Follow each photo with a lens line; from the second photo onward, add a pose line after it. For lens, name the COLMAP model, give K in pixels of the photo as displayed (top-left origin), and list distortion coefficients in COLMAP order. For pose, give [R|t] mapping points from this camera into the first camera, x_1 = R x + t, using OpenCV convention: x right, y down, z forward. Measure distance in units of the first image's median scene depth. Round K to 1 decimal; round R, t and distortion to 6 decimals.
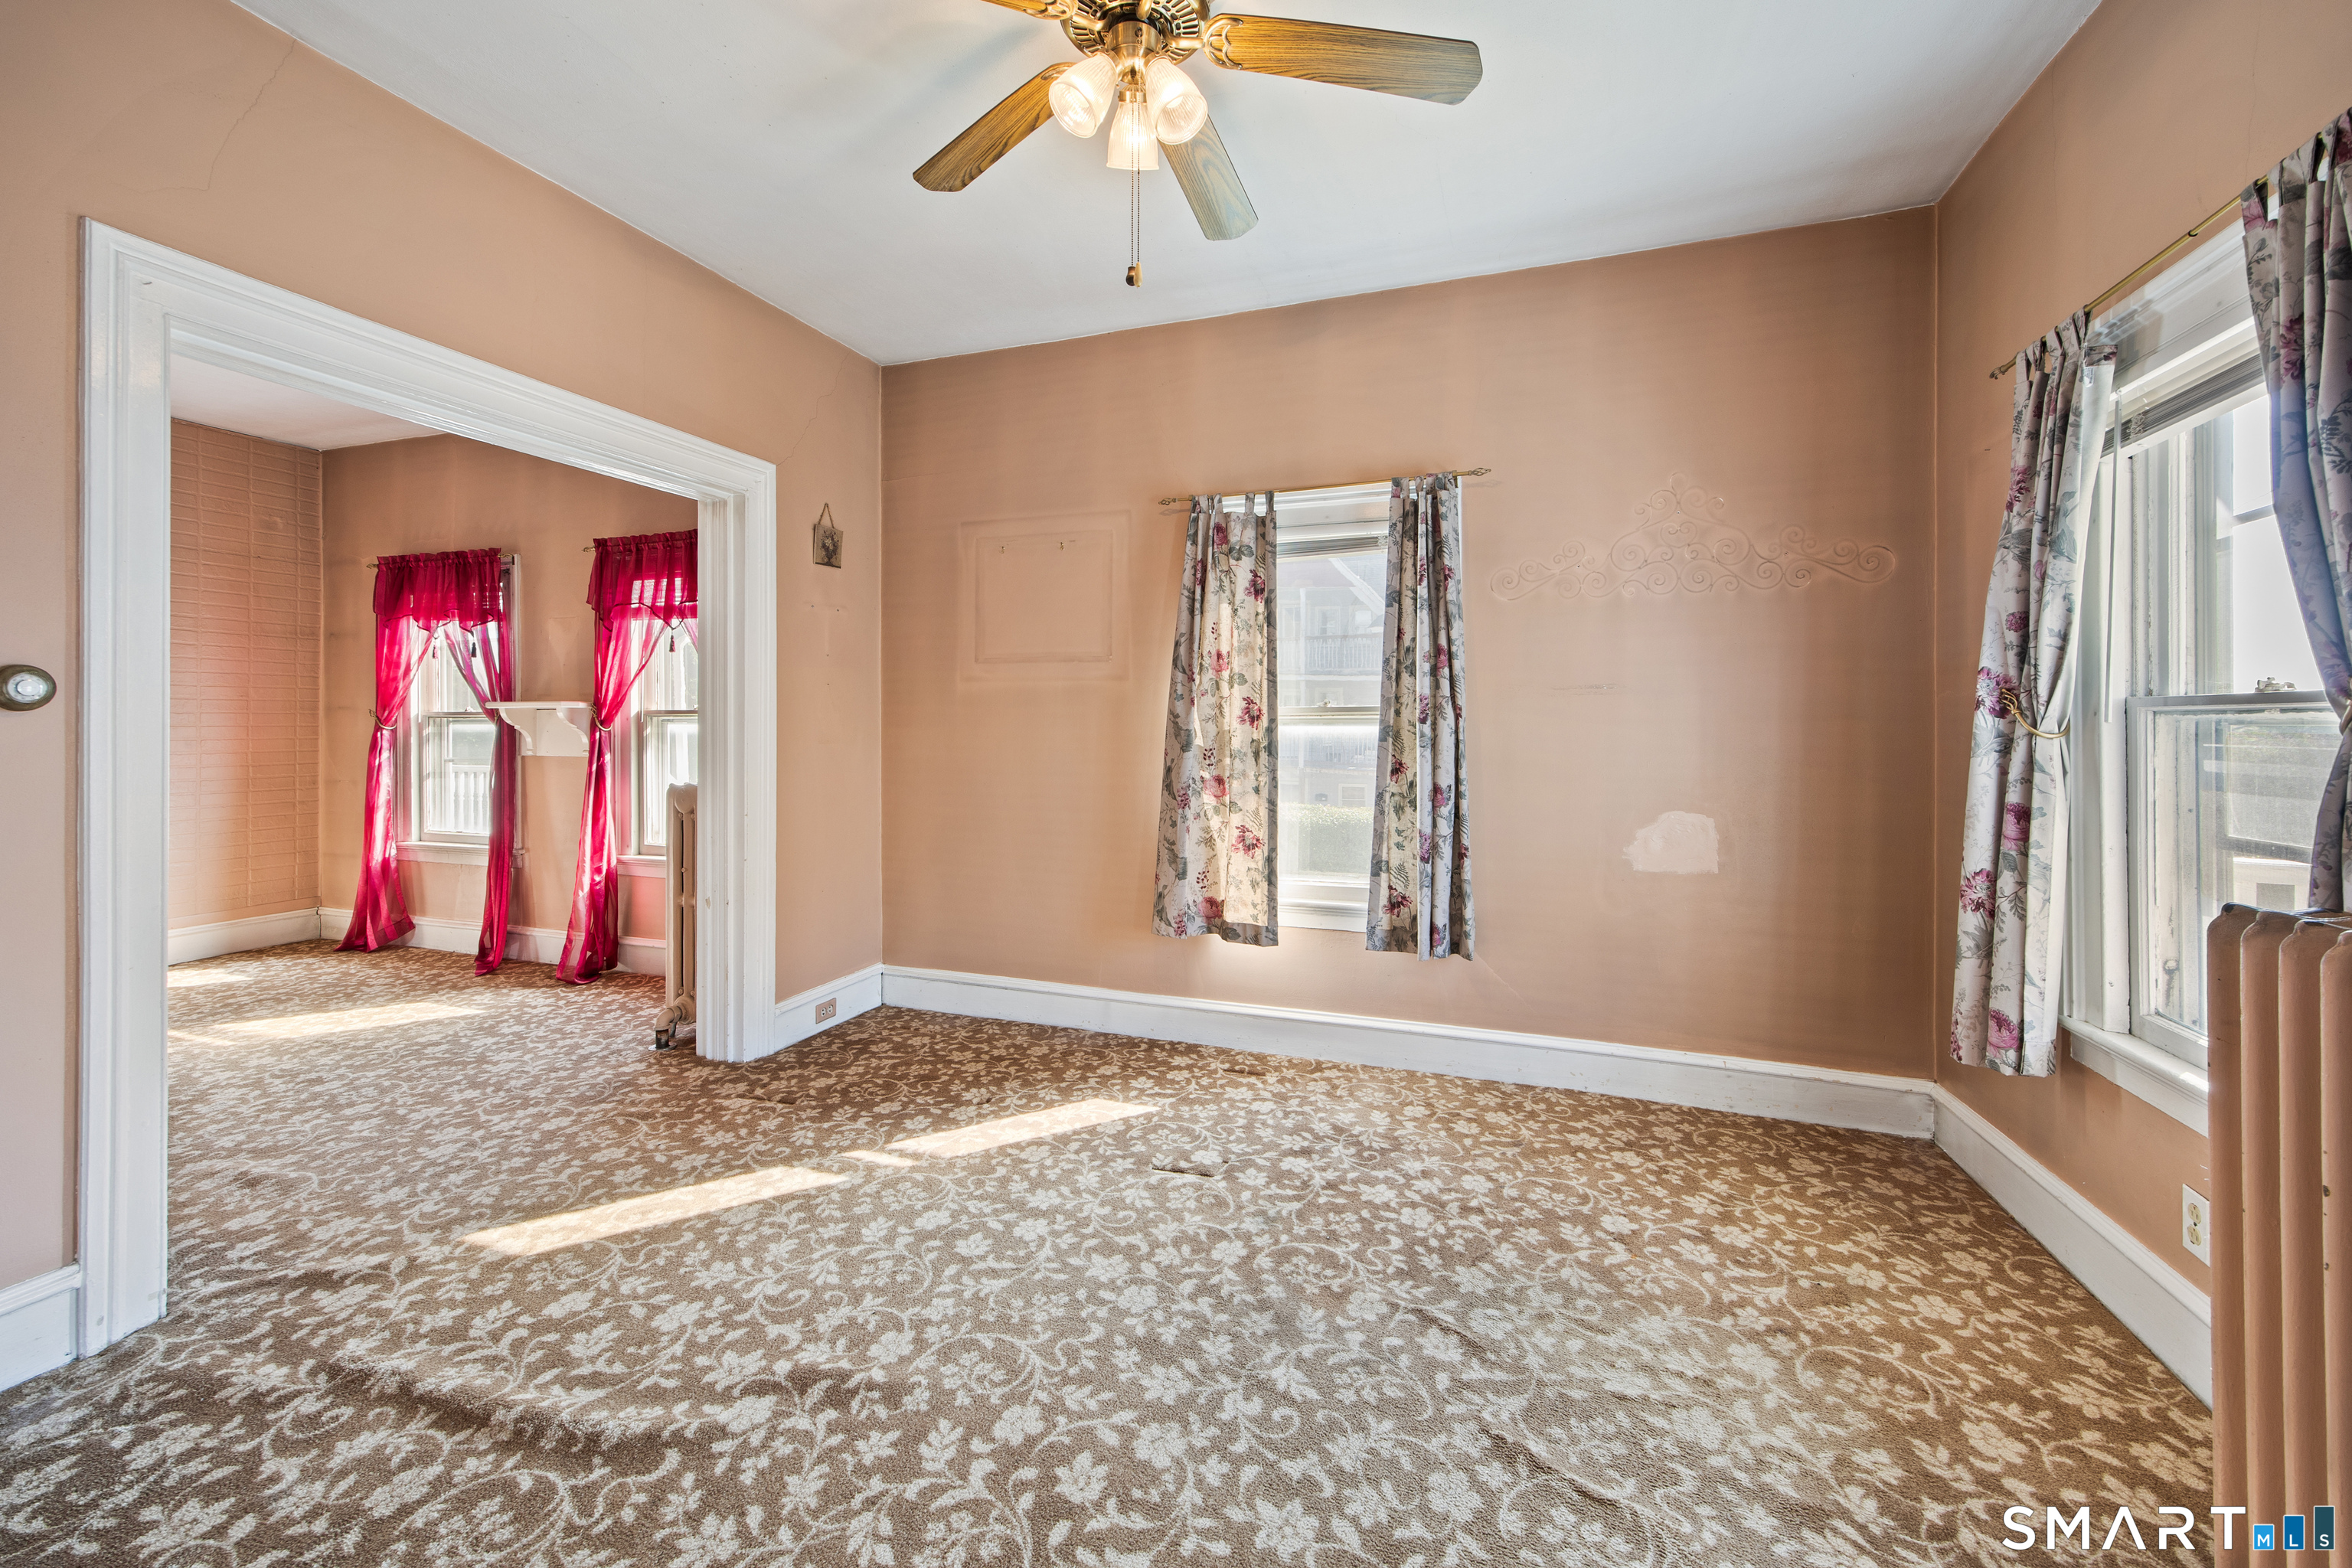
lens RADIAL K [[935.0, 0, 1205.5], [0, 935.0, 734.1], [0, 0, 1]] dist [-0.003580, 0.000012]
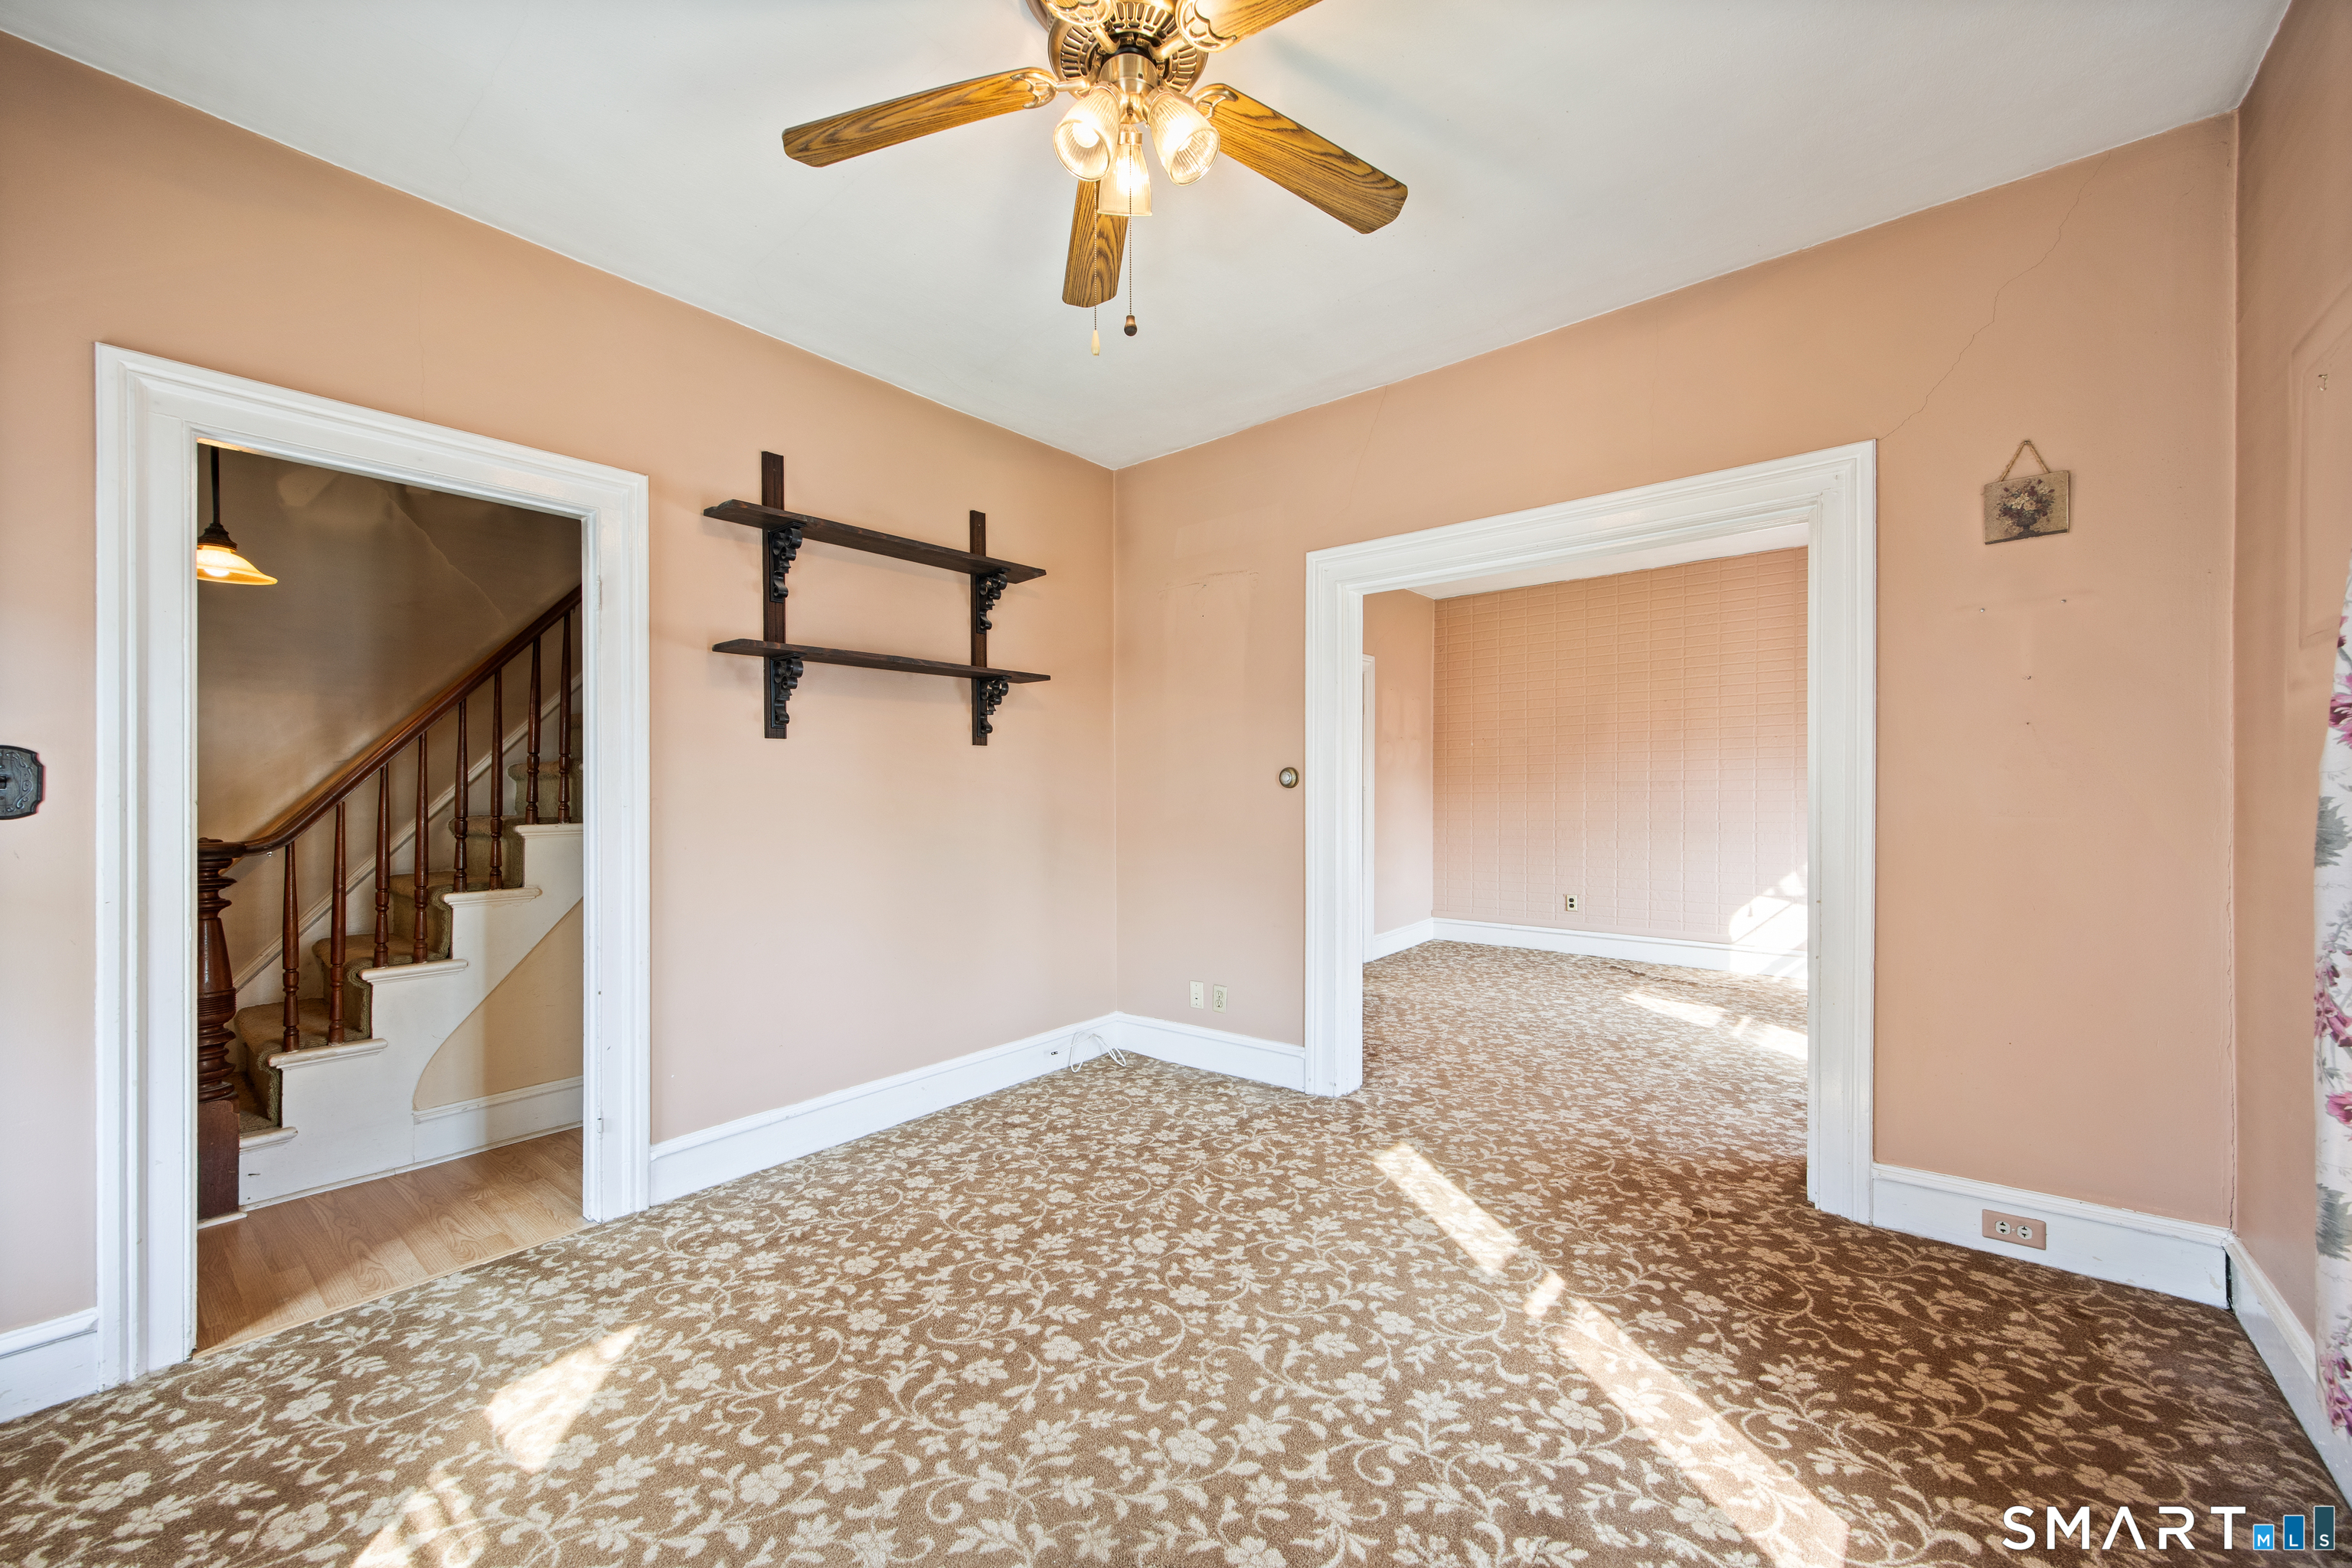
lens RADIAL K [[935.0, 0, 1189.9], [0, 935.0, 781.1], [0, 0, 1]] dist [-0.003580, 0.000012]
pose [[-0.356483, -0.008243, -0.934265, 0.578278], [0.000027, 0.999961, -0.008833, -0.010411], [0.934302, -0.003173, -0.356469, 1.010636]]
